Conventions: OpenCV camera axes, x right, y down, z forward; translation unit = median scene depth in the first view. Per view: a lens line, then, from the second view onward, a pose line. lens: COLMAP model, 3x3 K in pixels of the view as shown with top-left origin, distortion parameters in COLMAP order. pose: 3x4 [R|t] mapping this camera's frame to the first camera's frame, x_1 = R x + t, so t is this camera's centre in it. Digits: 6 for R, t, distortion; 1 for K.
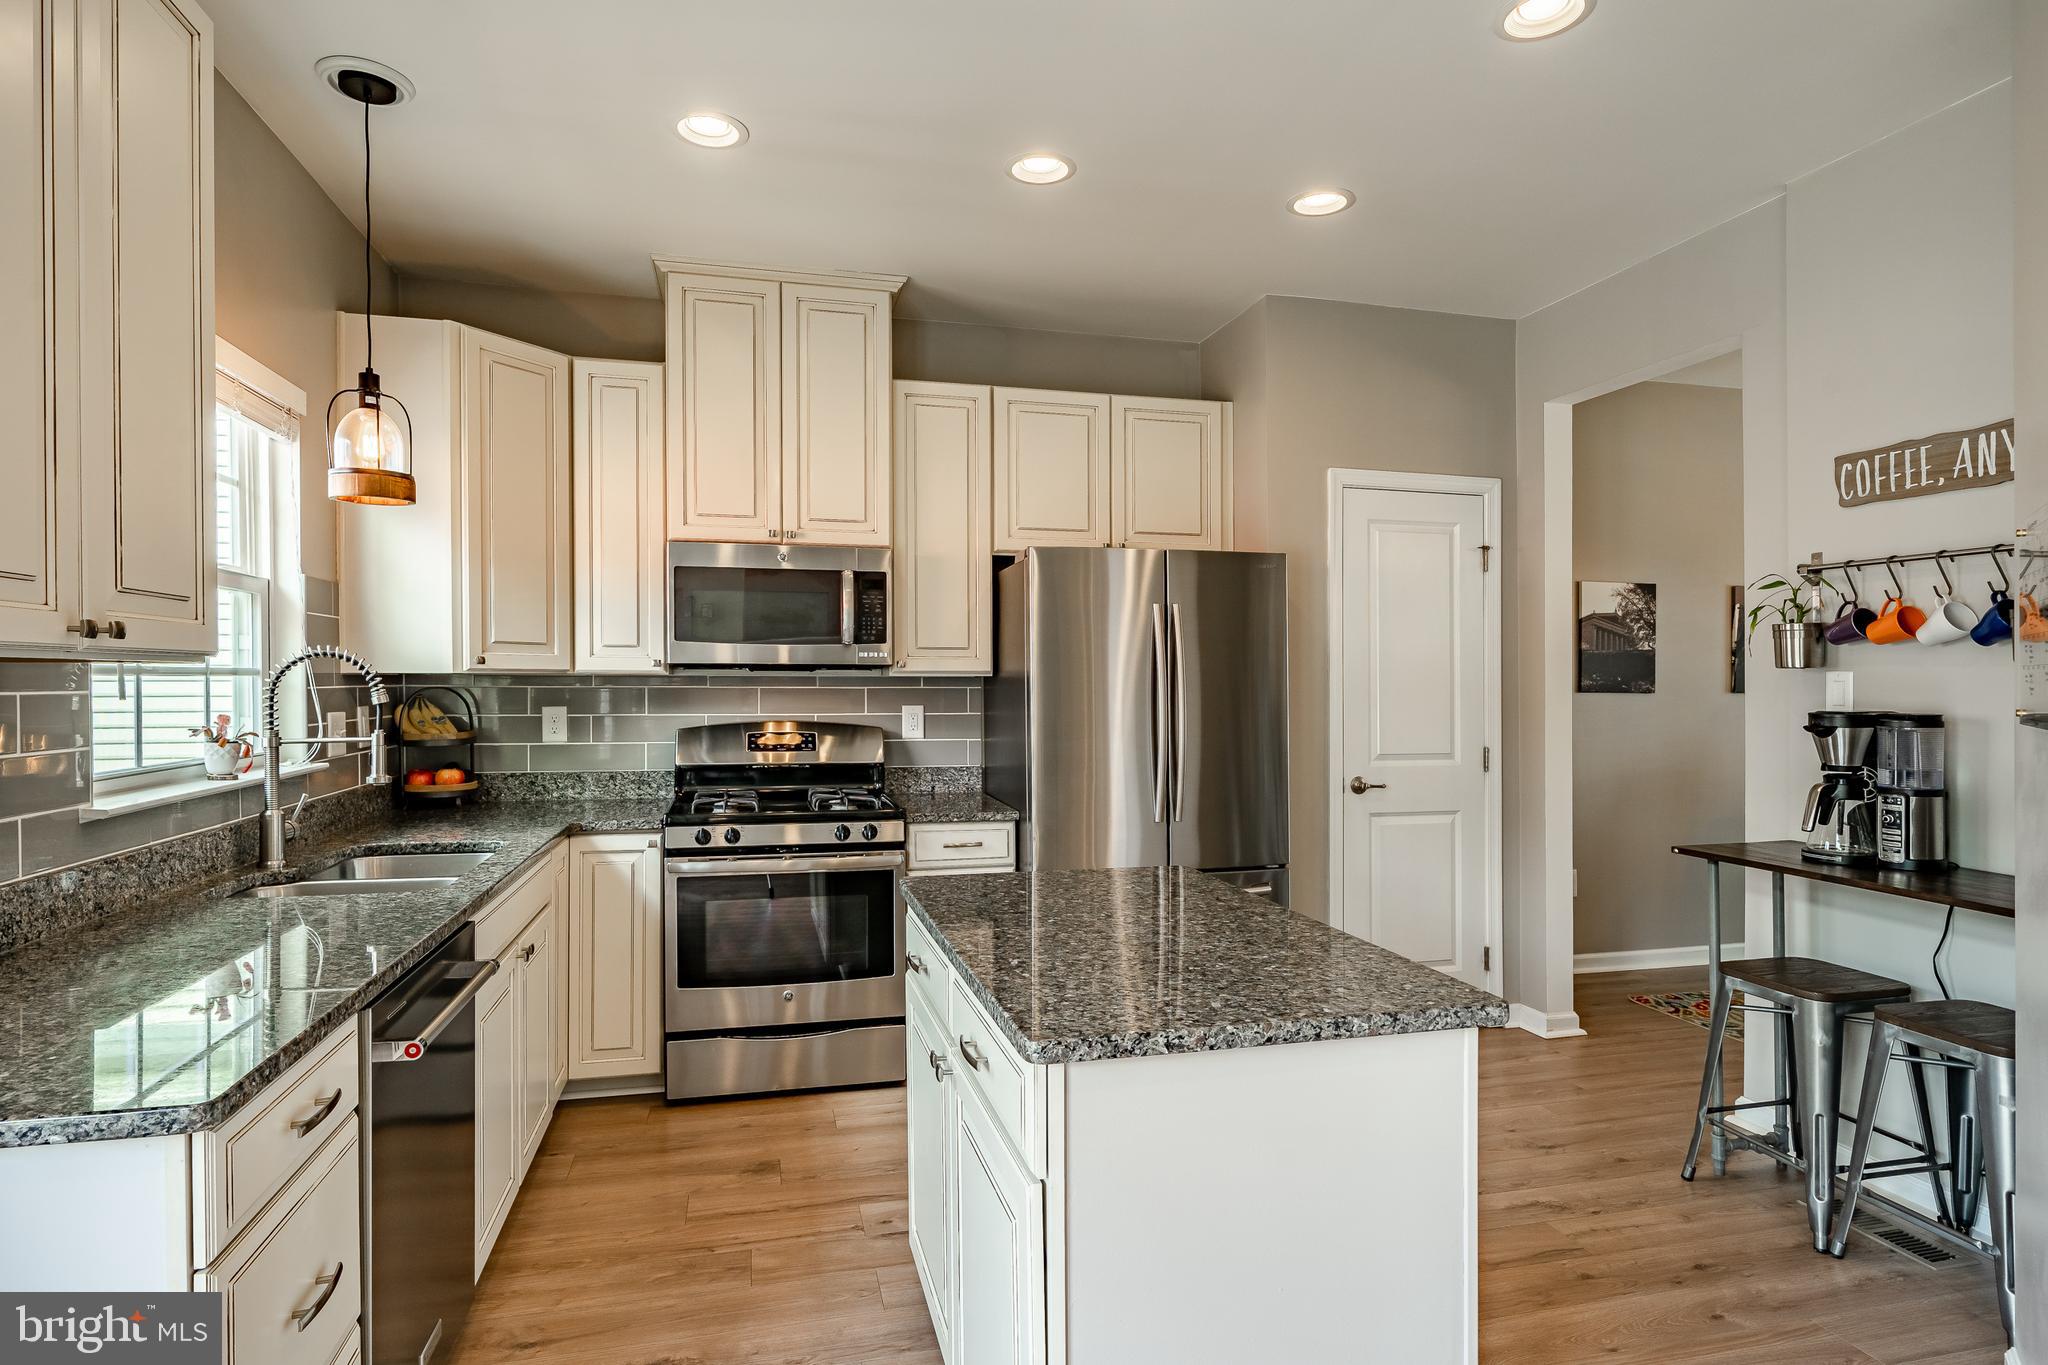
lens RADIAL K [[1067.6, 0, 1010.0], [0, 1067.6, 686.9], [0, 0, 1]] dist [0.002066, -0.000769]
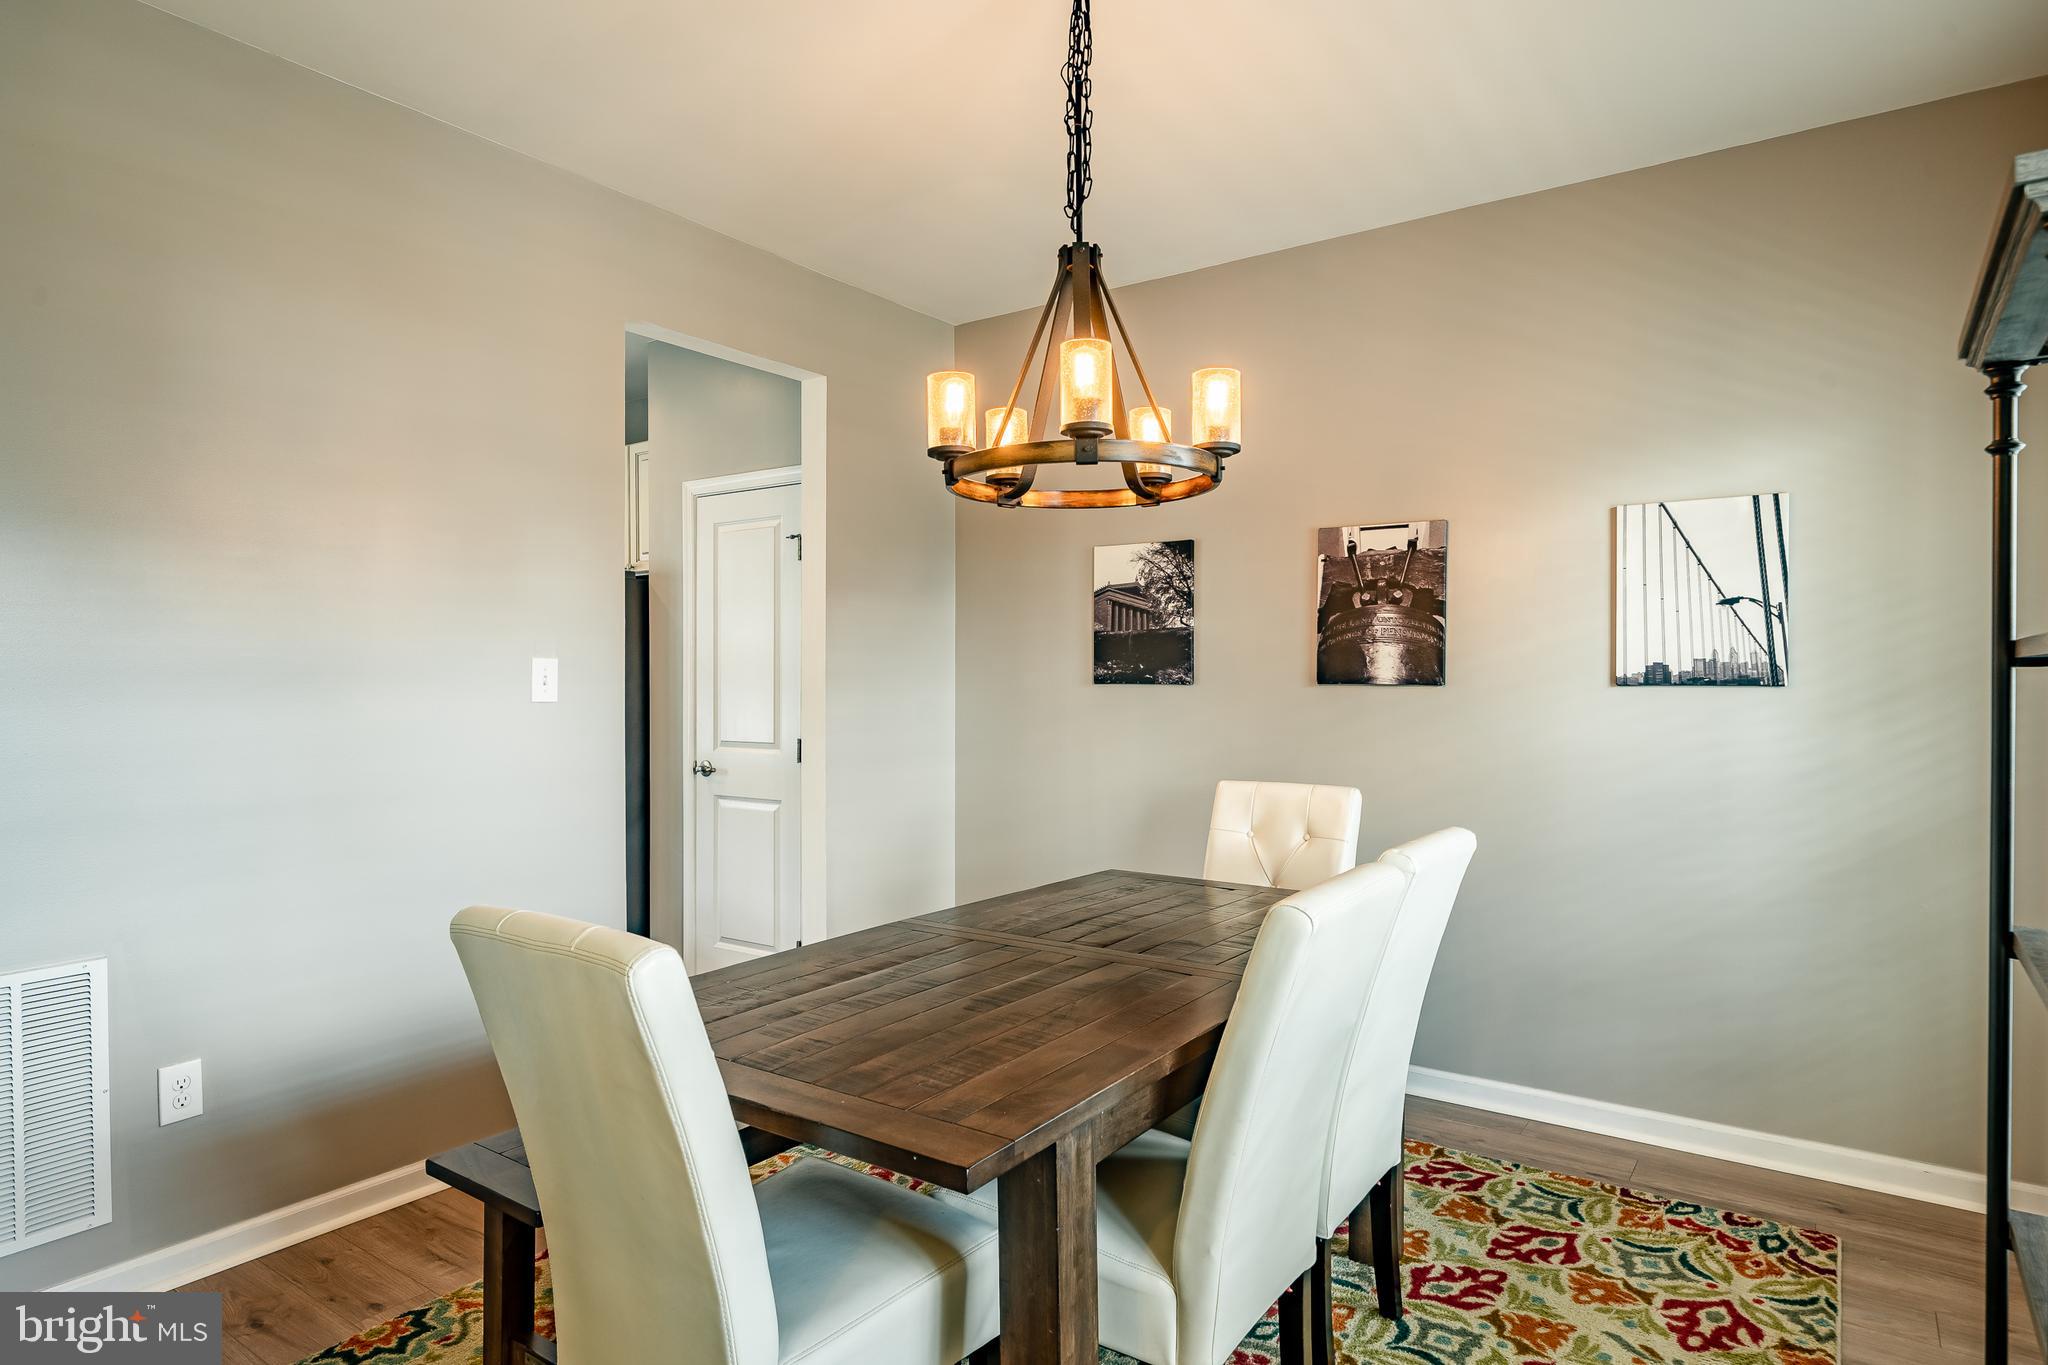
lens RADIAL K [[1163.9, 0, 1017.3], [0, 1163.9, 682.4], [0, 0, 1]] dist [0.007279, -0.002805]
pose [[0.650189, -0.009458, -0.759714, 1.619262], [-0.004416, 0.999859, -0.016227, 0.025277], [0.759760, 0.013906, 0.650055, 0.530942]]
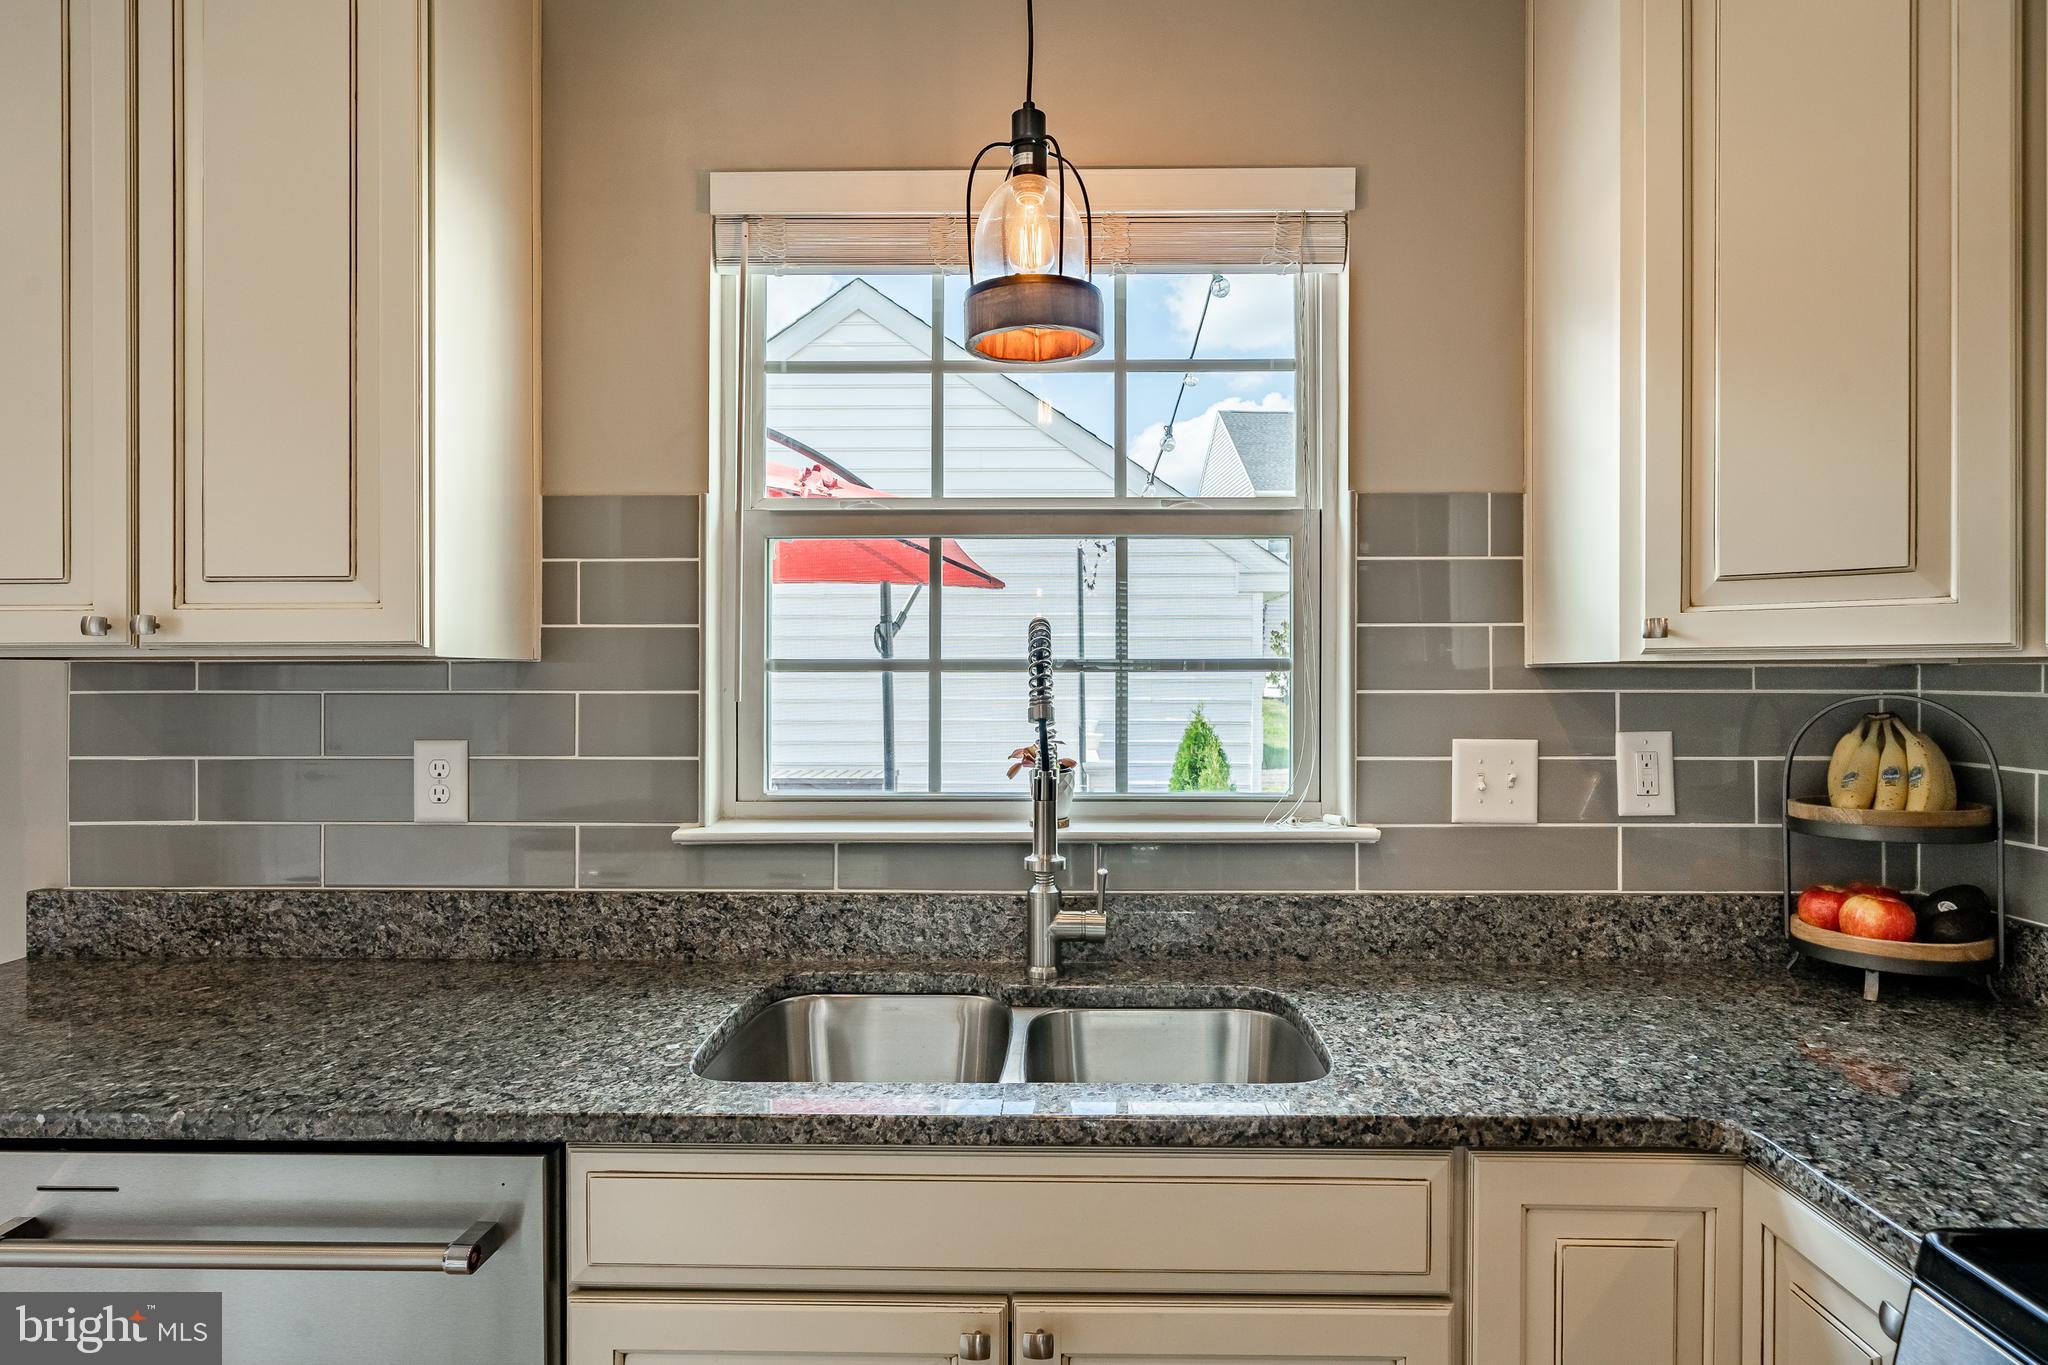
lens RADIAL K [[1163.9, 0, 1041.8], [0, 1163.9, 673.4], [0, 0, 1]] dist [0.007279, -0.002805]
pose [[-0.258361, -0.004885, -0.966036, -0.016421], [-0.004940, 0.999981, -0.003735, -0.005209], [0.966036, 0.003807, -0.258380, 0.823739]]
